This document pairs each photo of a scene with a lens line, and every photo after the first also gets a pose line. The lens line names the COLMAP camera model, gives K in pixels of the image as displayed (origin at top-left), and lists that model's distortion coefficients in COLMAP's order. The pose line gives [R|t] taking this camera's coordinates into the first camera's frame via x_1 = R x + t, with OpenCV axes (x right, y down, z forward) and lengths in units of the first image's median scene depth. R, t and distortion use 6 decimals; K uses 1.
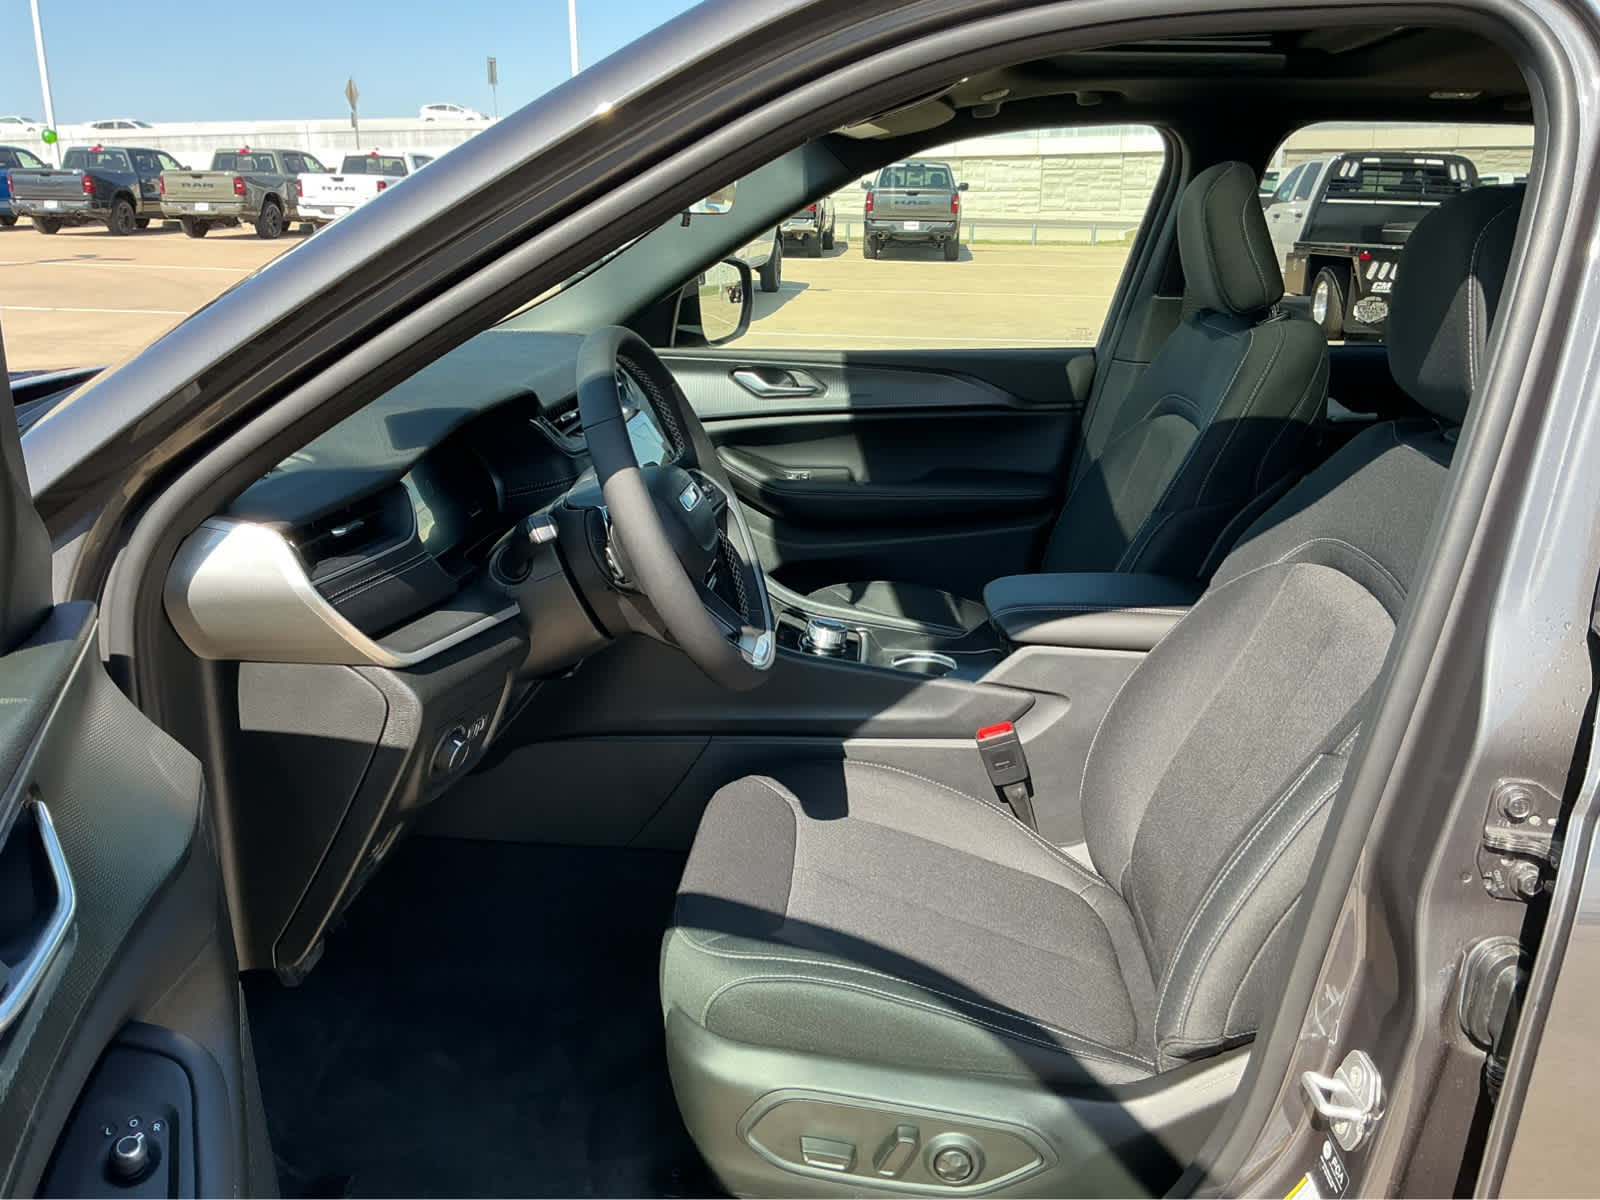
lens RADIAL K [[1331.6, 0, 799.8], [0, 1331.6, 644.0], [0, 0, 1]] dist [0.036918, -0.003335]
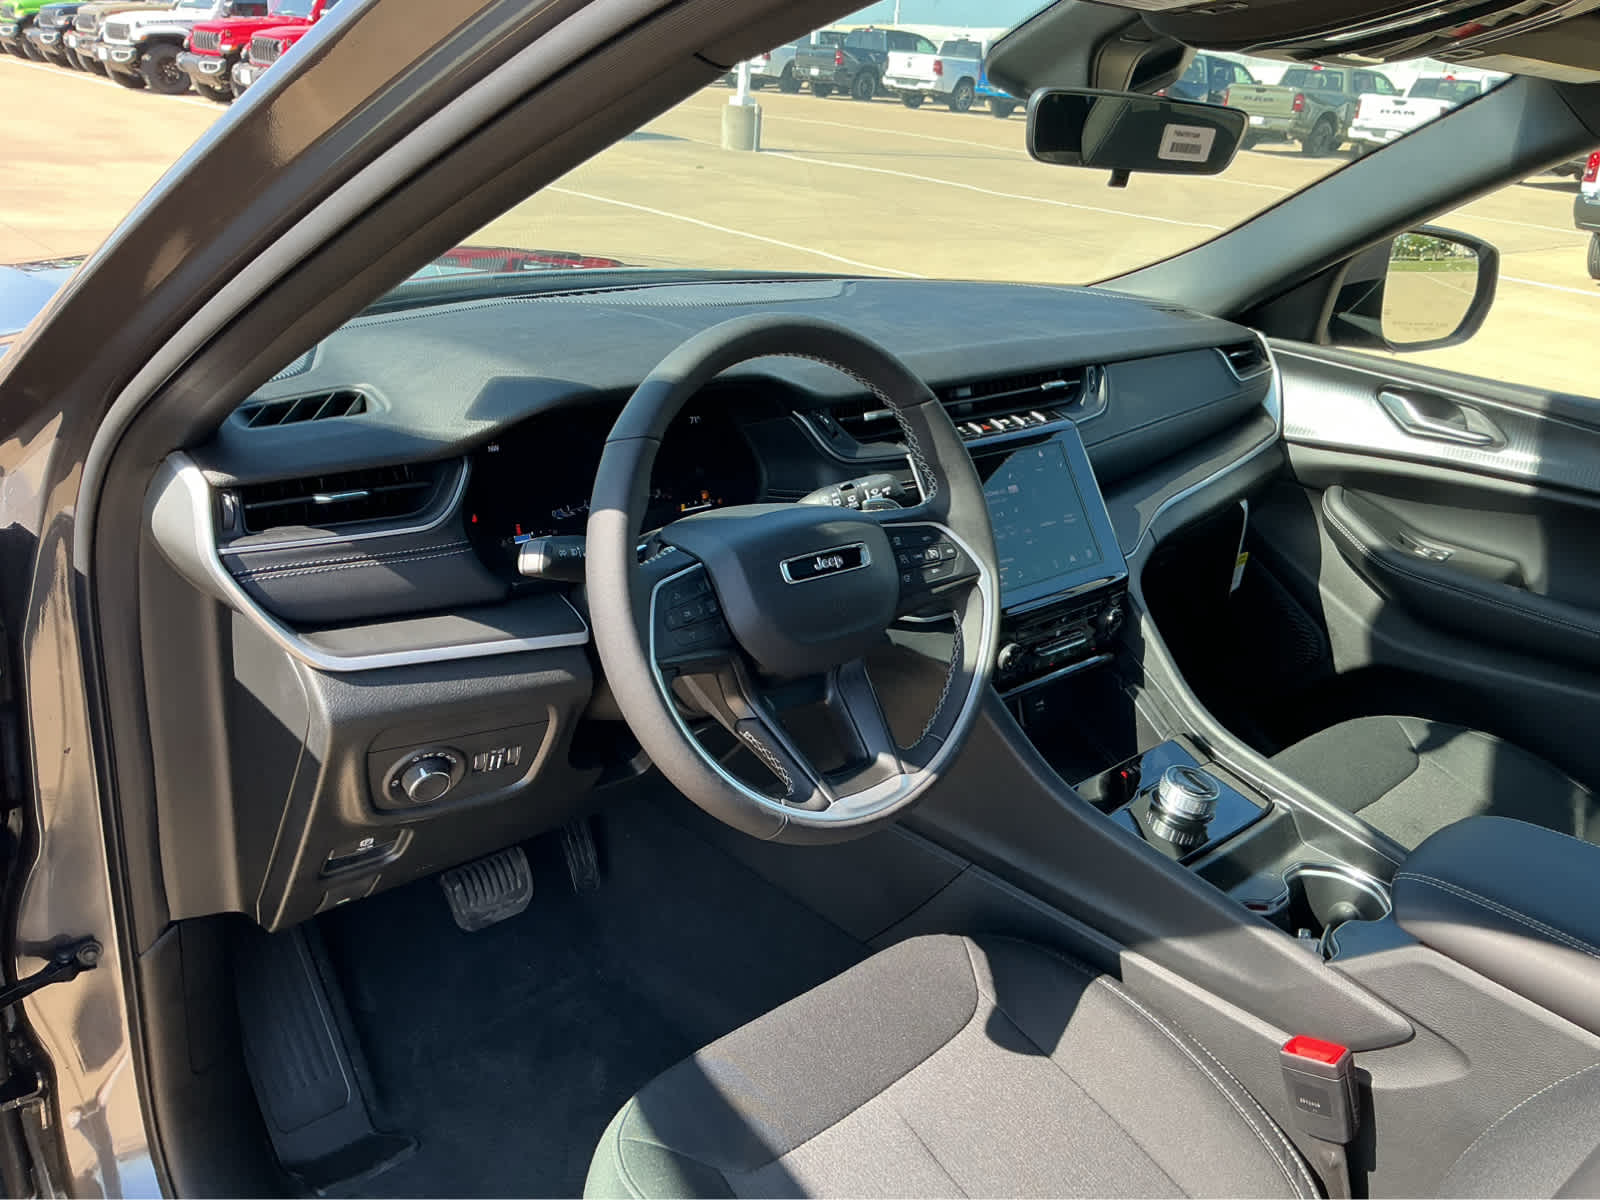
lens RADIAL K [[1320.1, 0, 802.8], [0, 1320.1, 617.9], [0, 0, 1]] dist [0.099601, -0.203436]
pose [[0.733628, 0.300825, -0.609339, 0.193756], [-0.276501, 0.951239, 0.136718, -0.096686], [0.620755, 0.068183, 0.781034, 0.238926]]
